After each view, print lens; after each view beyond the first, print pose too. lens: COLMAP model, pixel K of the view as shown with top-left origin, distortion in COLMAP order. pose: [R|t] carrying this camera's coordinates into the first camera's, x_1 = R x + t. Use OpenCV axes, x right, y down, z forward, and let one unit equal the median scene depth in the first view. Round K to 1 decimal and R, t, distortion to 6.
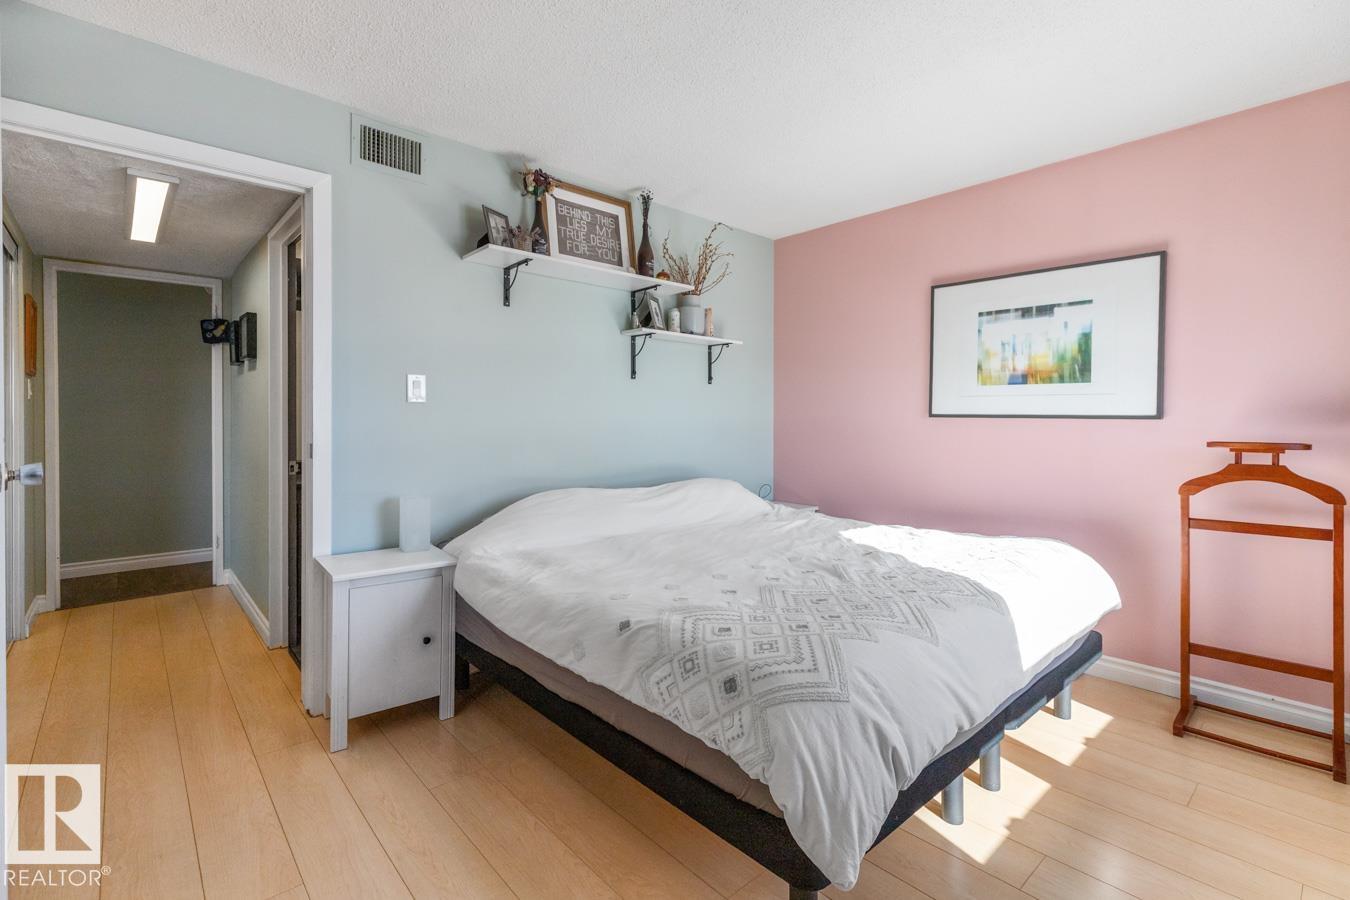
lens RADIAL K [[609.8, 0, 675.1], [0, 609.8, 429.8], [0, 0, 1]] dist [0.002211, 0.000415]
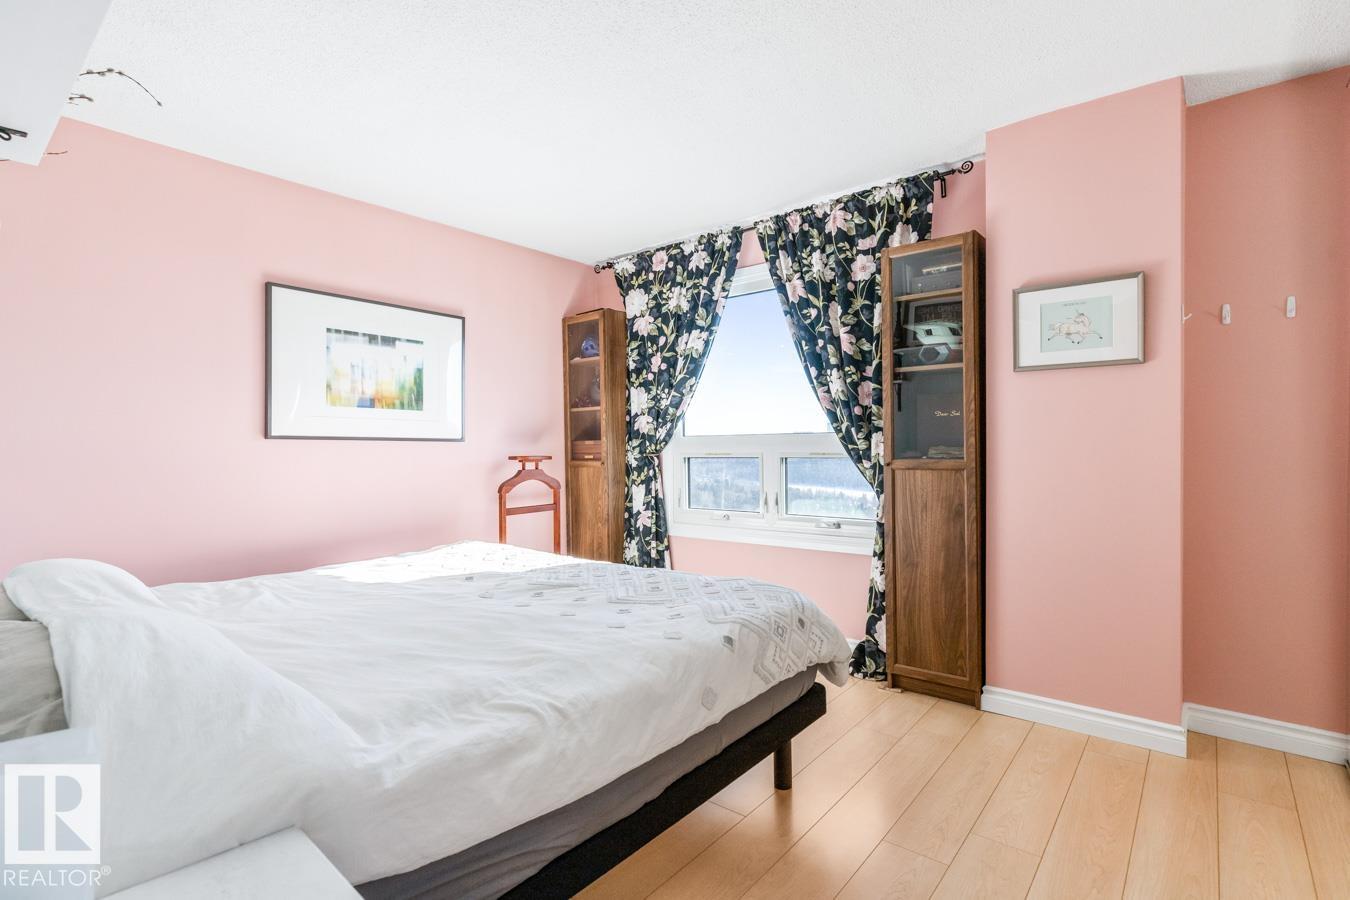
lens RADIAL K [[652.8, 0, 675.0], [0, 652.8, 450.0], [0, 0, 1]] dist [0.000140, -0.000014]
pose [[-0.147564, -0.009838, 0.989004, -0.624280], [0.020368, 0.999708, 0.012984, -0.007523], [-0.988843, 0.022060, -0.147320, 0.678274]]
